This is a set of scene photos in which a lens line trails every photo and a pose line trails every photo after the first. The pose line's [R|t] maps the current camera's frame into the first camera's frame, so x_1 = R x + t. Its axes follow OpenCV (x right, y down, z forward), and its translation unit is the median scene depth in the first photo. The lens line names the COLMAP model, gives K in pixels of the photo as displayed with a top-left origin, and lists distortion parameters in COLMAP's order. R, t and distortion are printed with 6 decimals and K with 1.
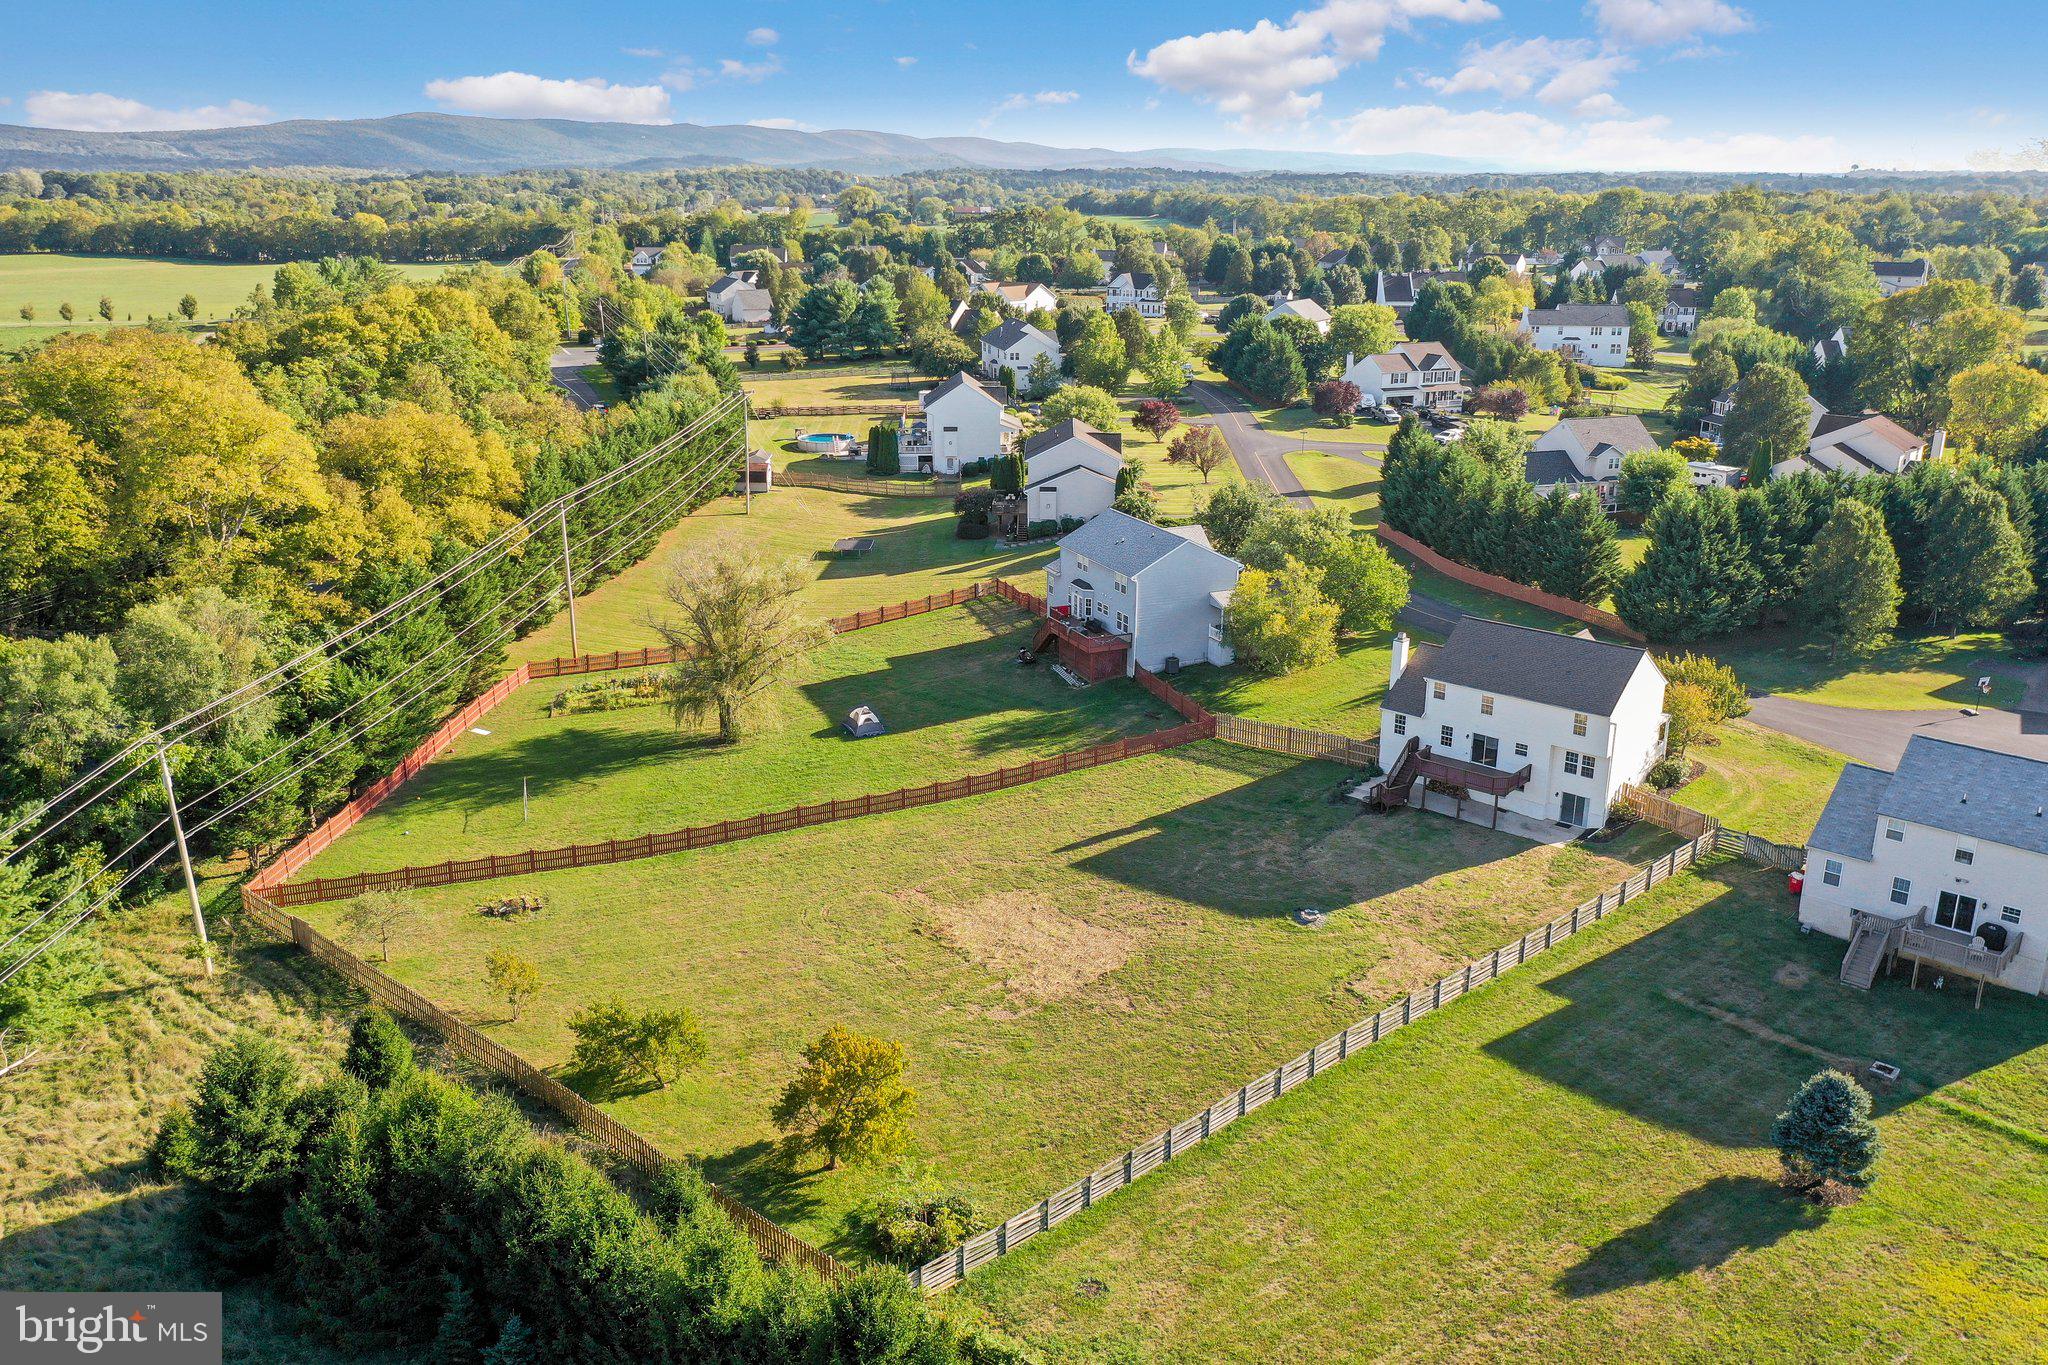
lens RADIAL K [[1605.3, 0, 1016.9], [0, 1605.3, 675.7], [0, 0, 1]] dist [-0.005094, 0.004213]
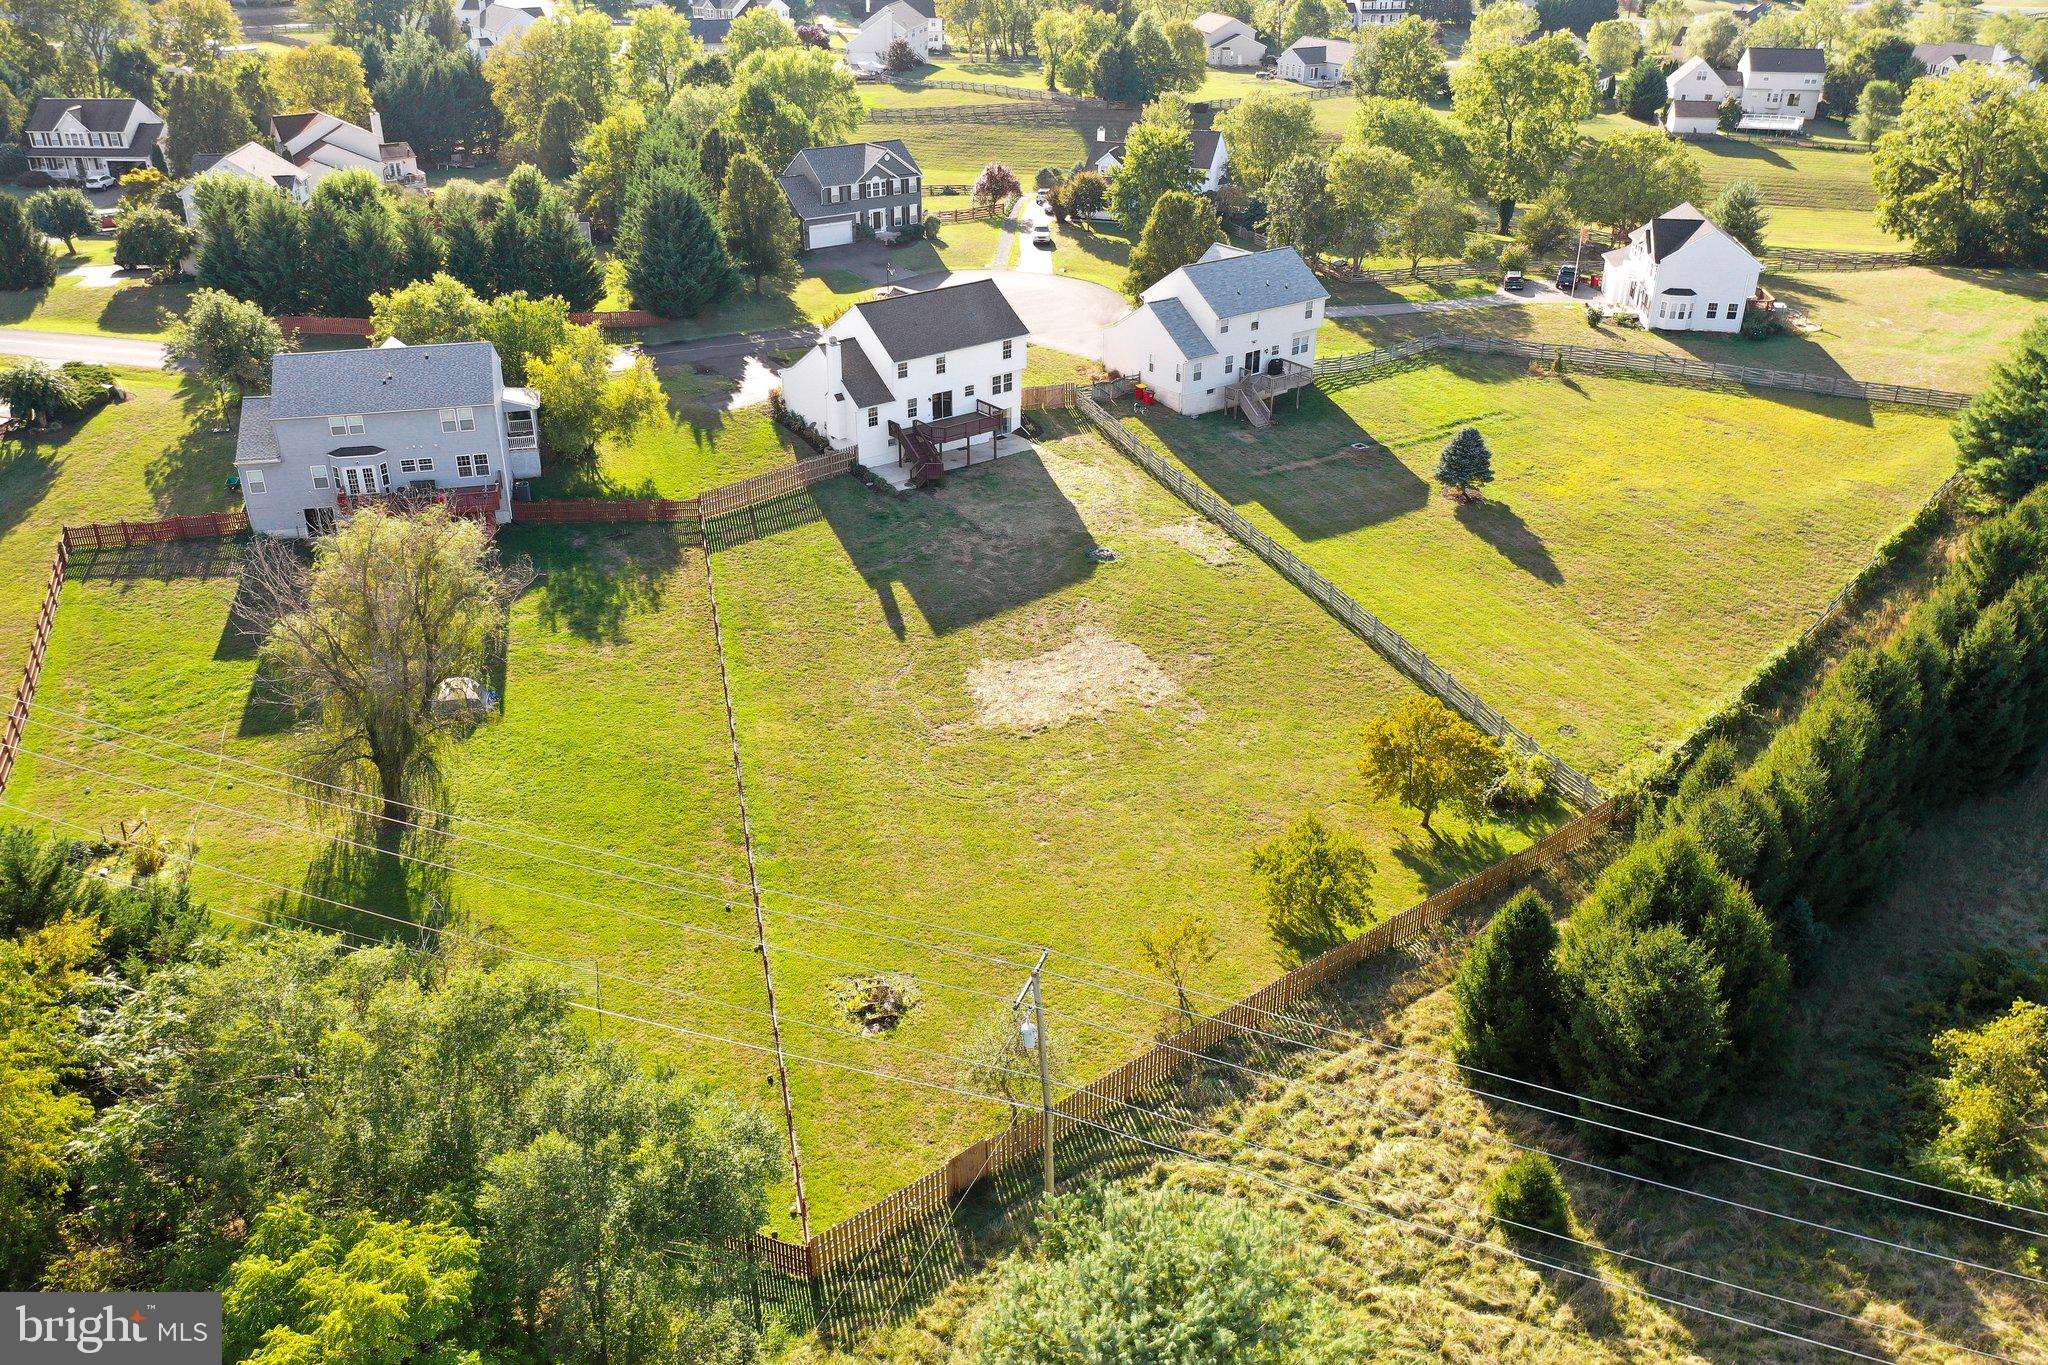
lens RADIAL K [[1605.3, 0, 1016.9], [0, 1605.3, 675.7], [0, 0, 1]] dist [-0.005094, 0.004213]
pose [[0.193667, -0.455283, 0.869029, -0.786606], [0.293111, 0.872193, 0.391619, -0.219636], [-0.936258, 0.178878, 0.302363, 0.648348]]
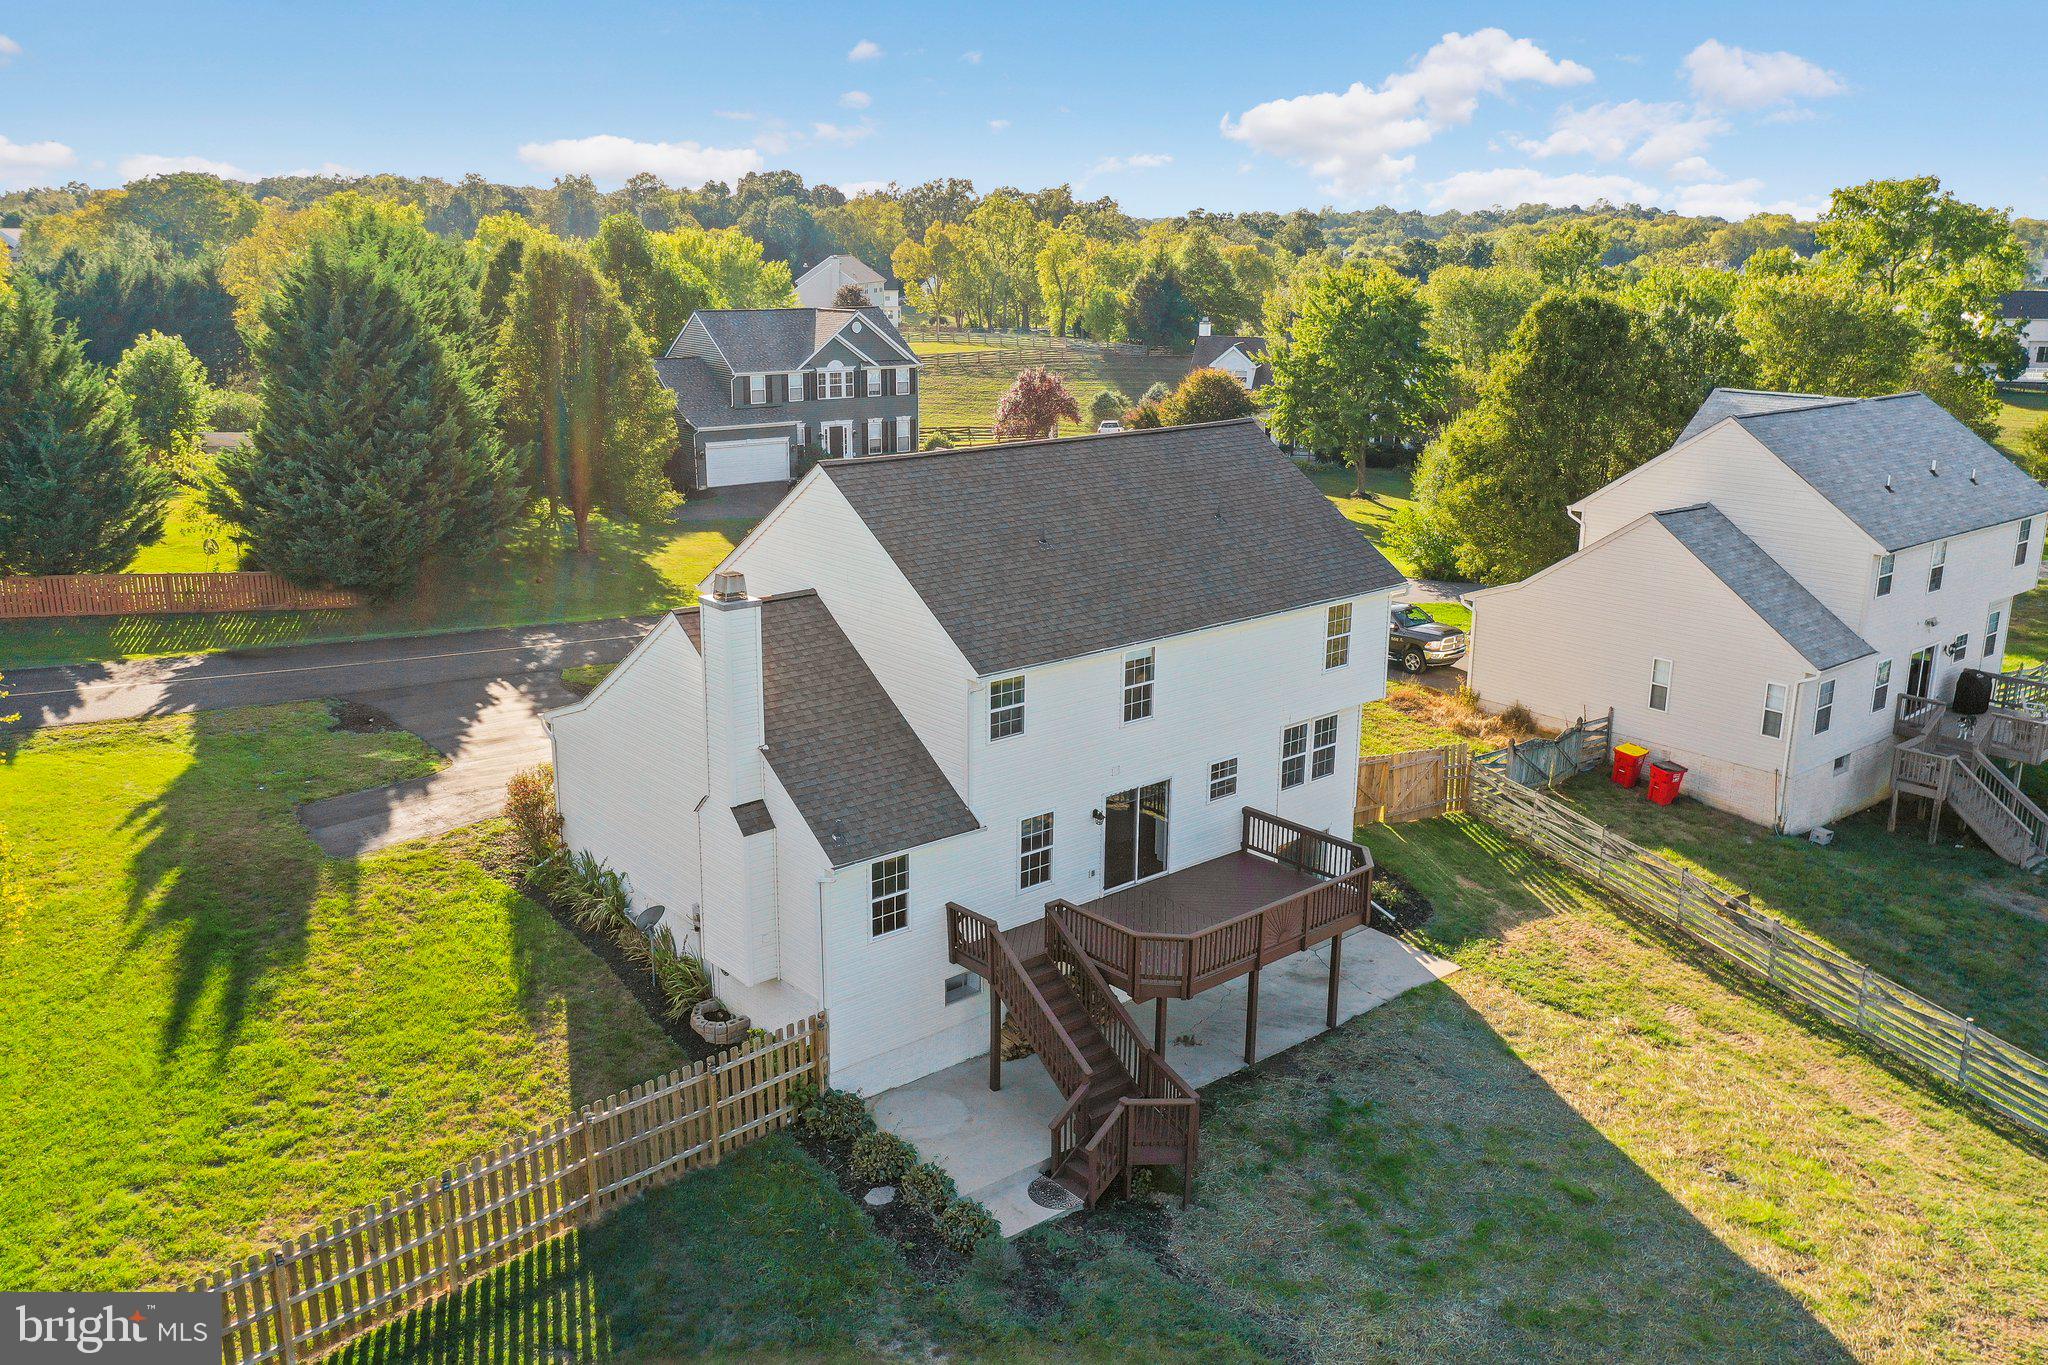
lens RADIAL K [[1605.3, 0, 1016.9], [0, 1605.3, 675.7], [0, 0, 1]] dist [-0.005094, 0.004213]
pose [[0.145670, -0.259280, 0.954753, 0.002573], [0.291923, 0.933344, 0.208926, -0.053419], [-0.945284, 0.248281, 0.211650, 0.961566]]
